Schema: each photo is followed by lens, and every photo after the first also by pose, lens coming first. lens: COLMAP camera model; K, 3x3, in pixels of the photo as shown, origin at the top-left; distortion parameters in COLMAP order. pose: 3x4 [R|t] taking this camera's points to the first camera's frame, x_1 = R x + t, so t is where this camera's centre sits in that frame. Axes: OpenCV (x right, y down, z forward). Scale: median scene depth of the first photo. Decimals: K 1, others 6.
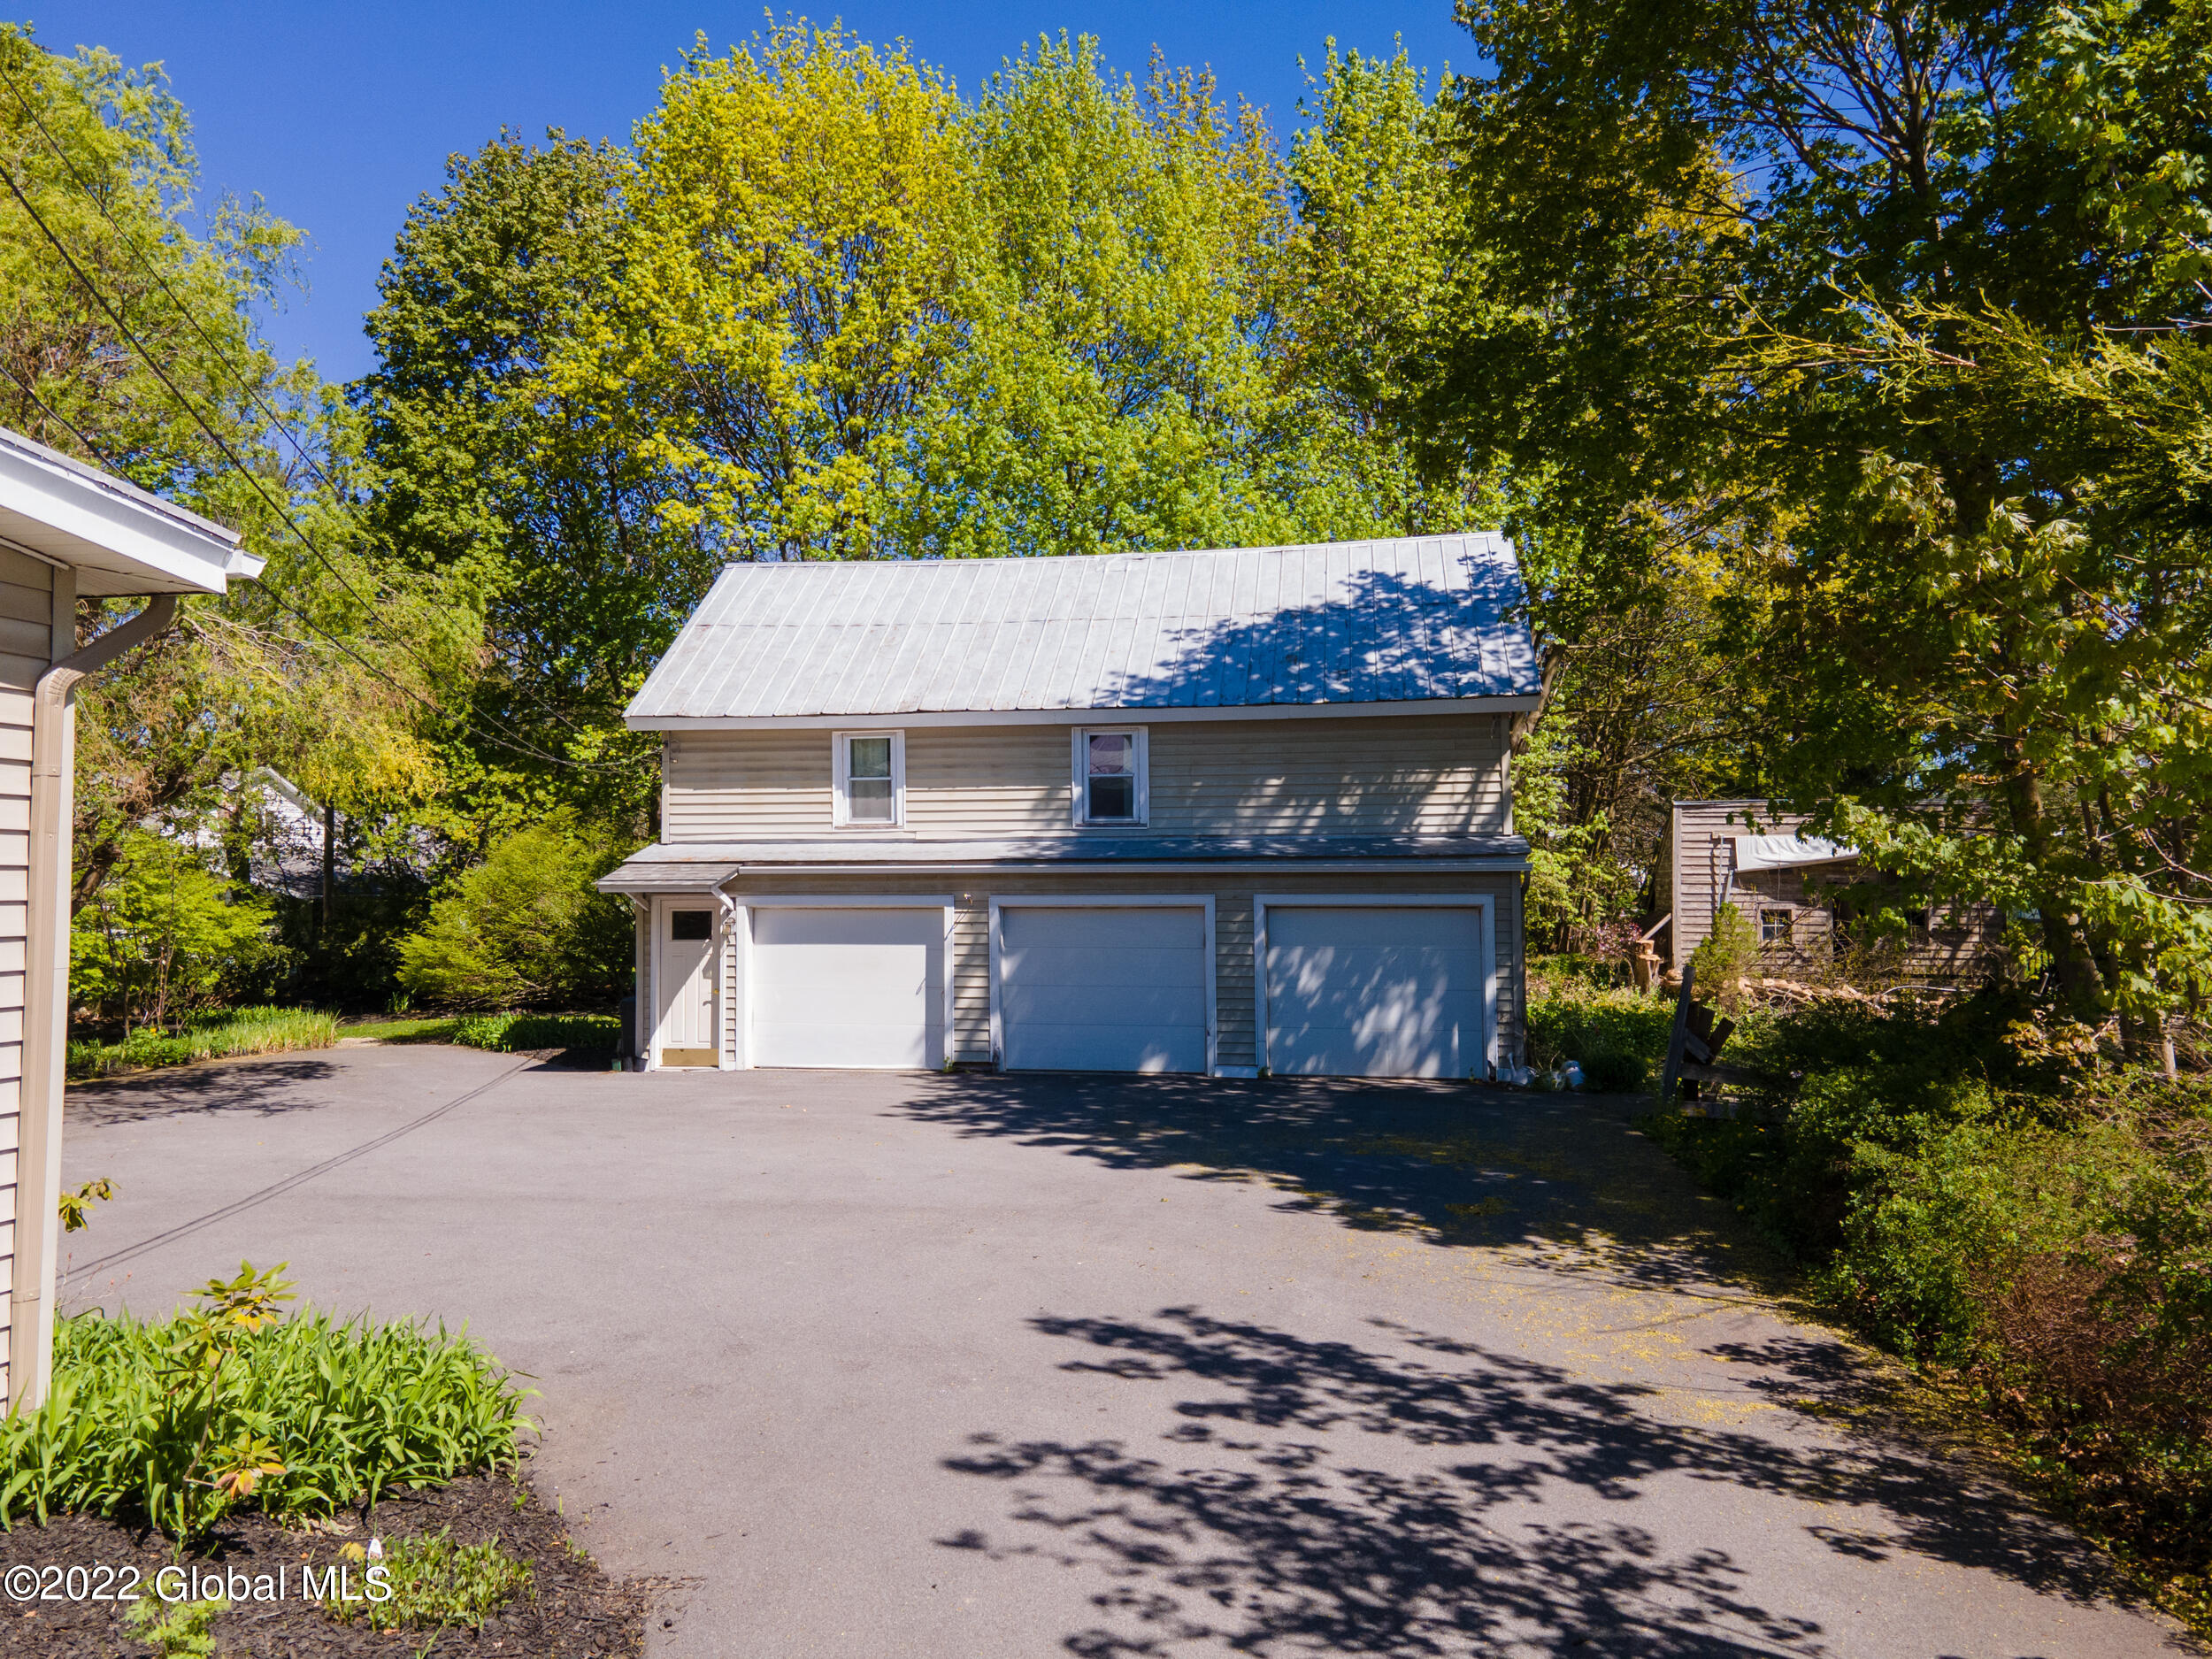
lens RADIAL K [[1562.2, 0, 1106.0], [0, 1562.2, 829.5], [0, 0, 1]] dist [-0.001289, 0.060977]
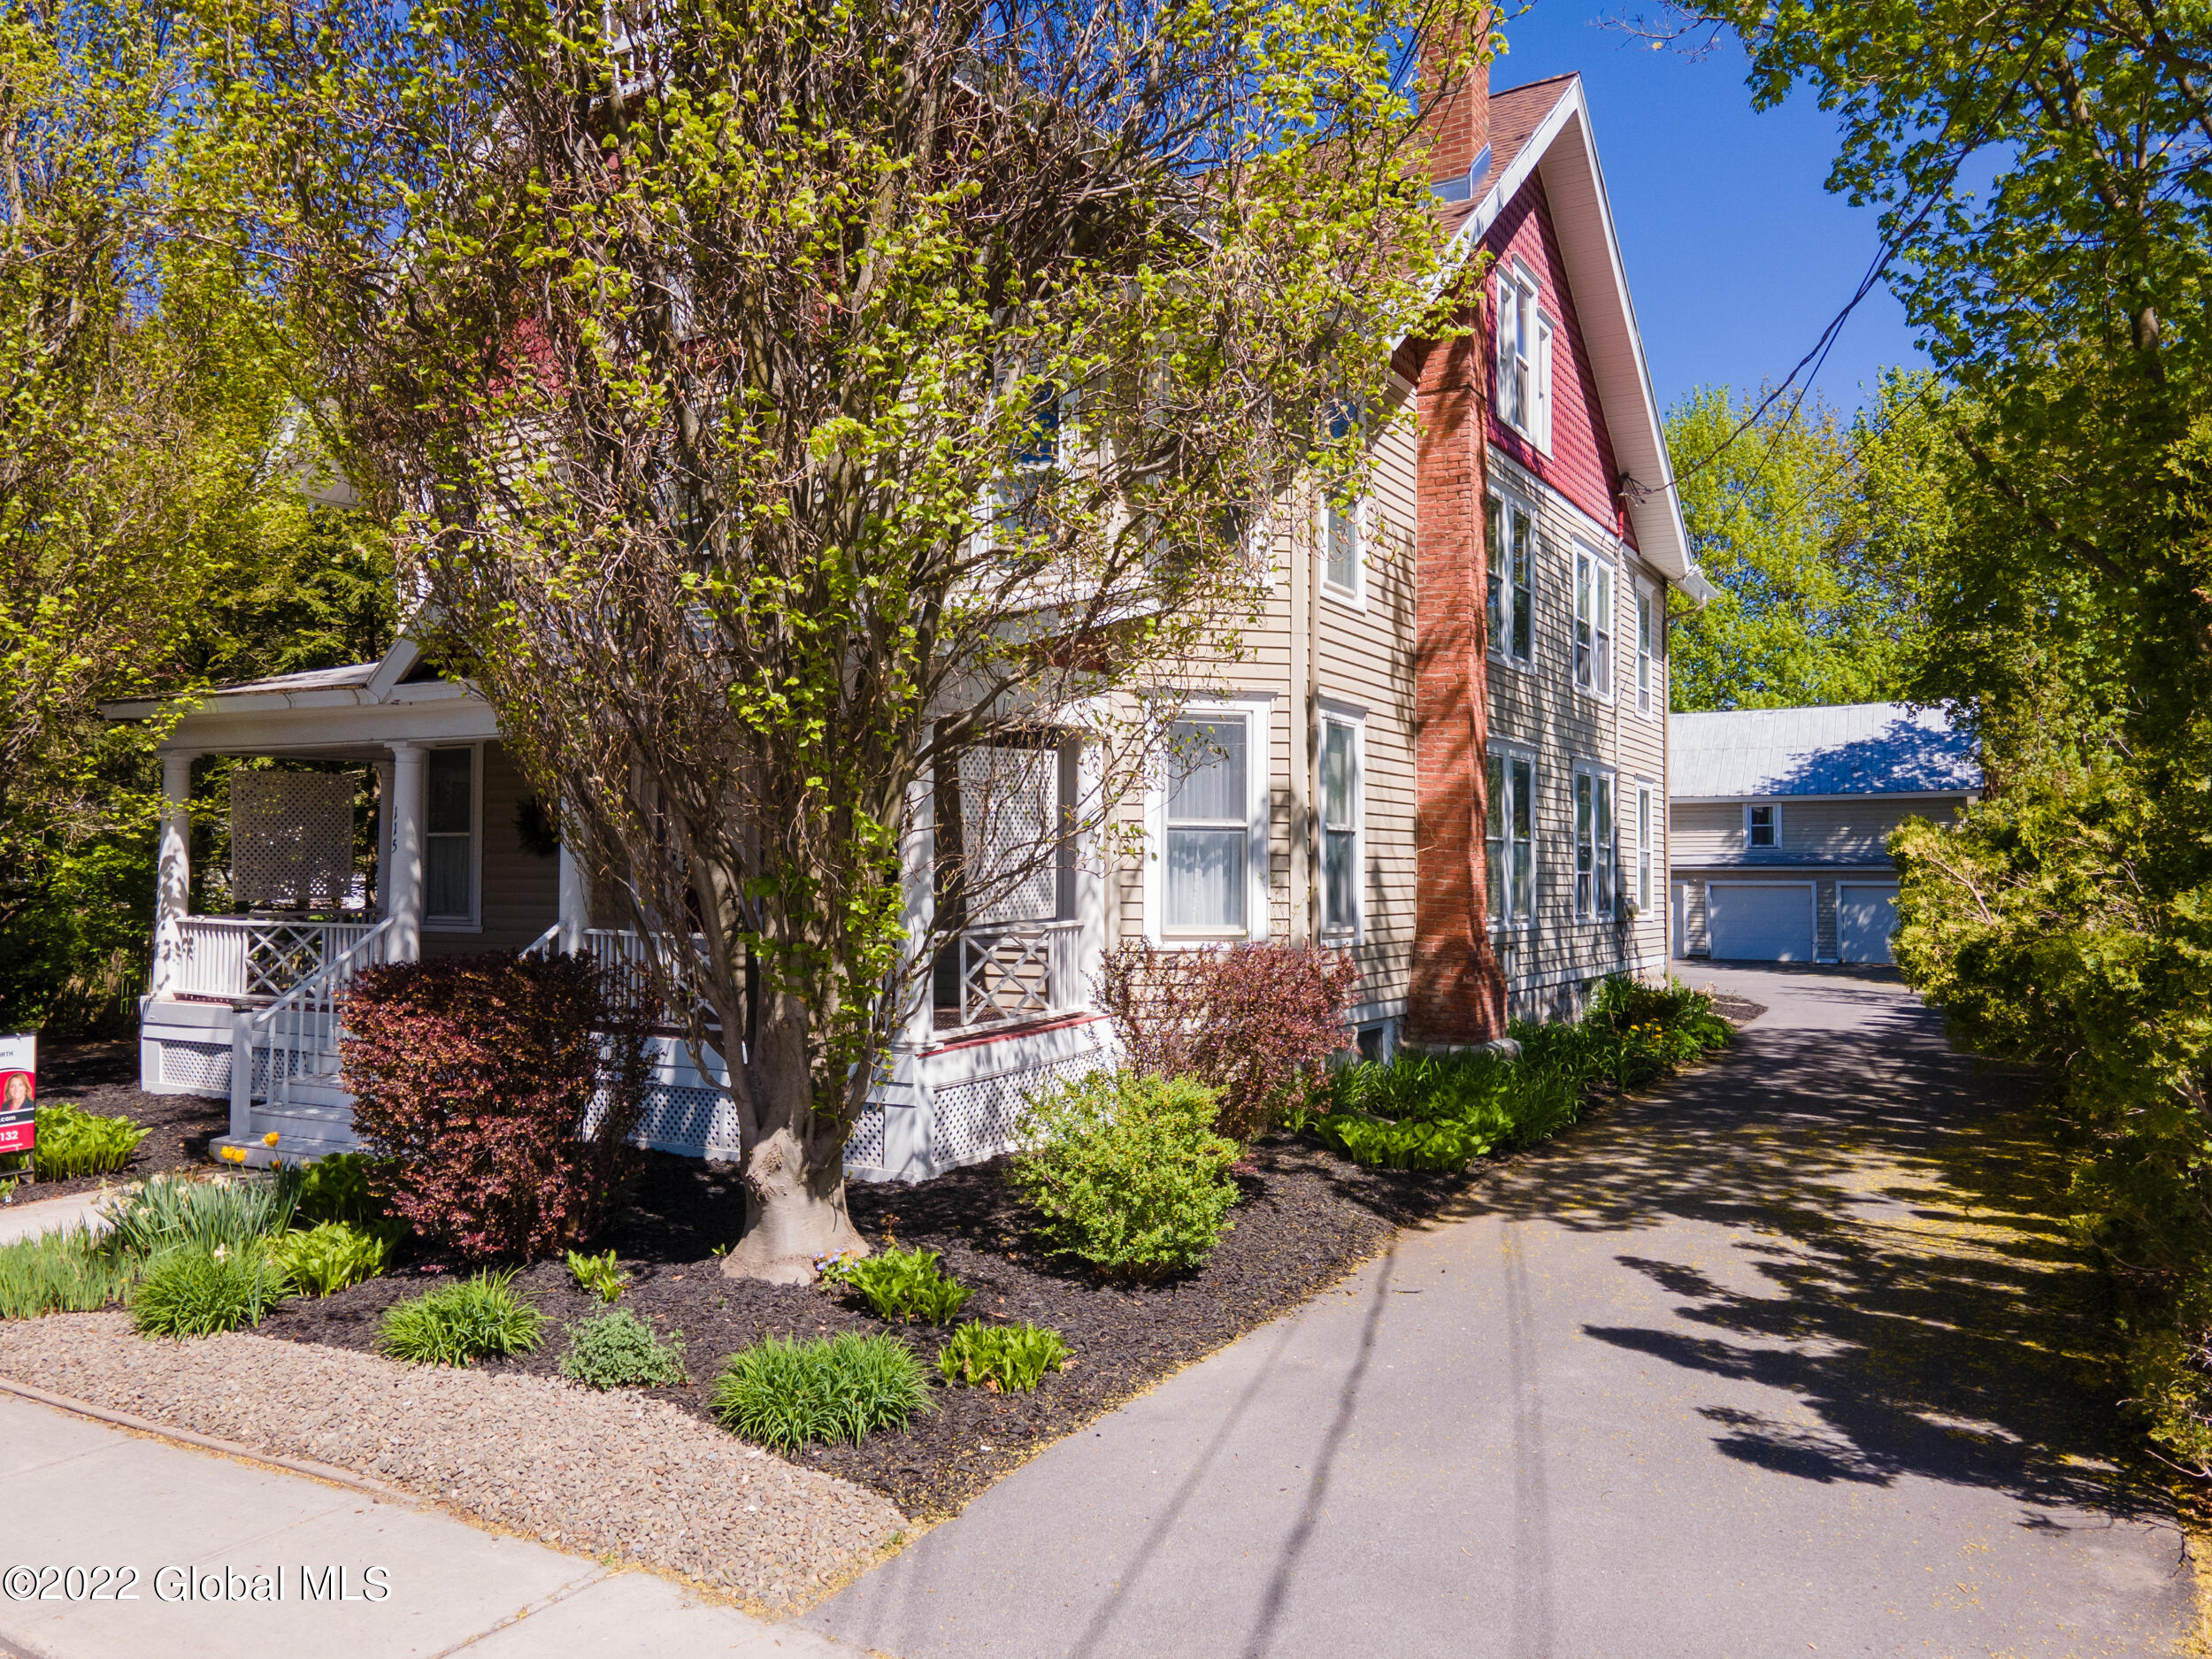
lens RADIAL K [[1562.2, 0, 1106.0], [0, 1562.2, 829.5], [0, 0, 1]] dist [-0.001289, 0.060977]
pose [[0.944295, -0.005621, -0.329051, -0.142260], [0.007997, 0.999951, 0.005868, -0.048867], [0.329002, -0.008172, 0.944294, -1.357851]]
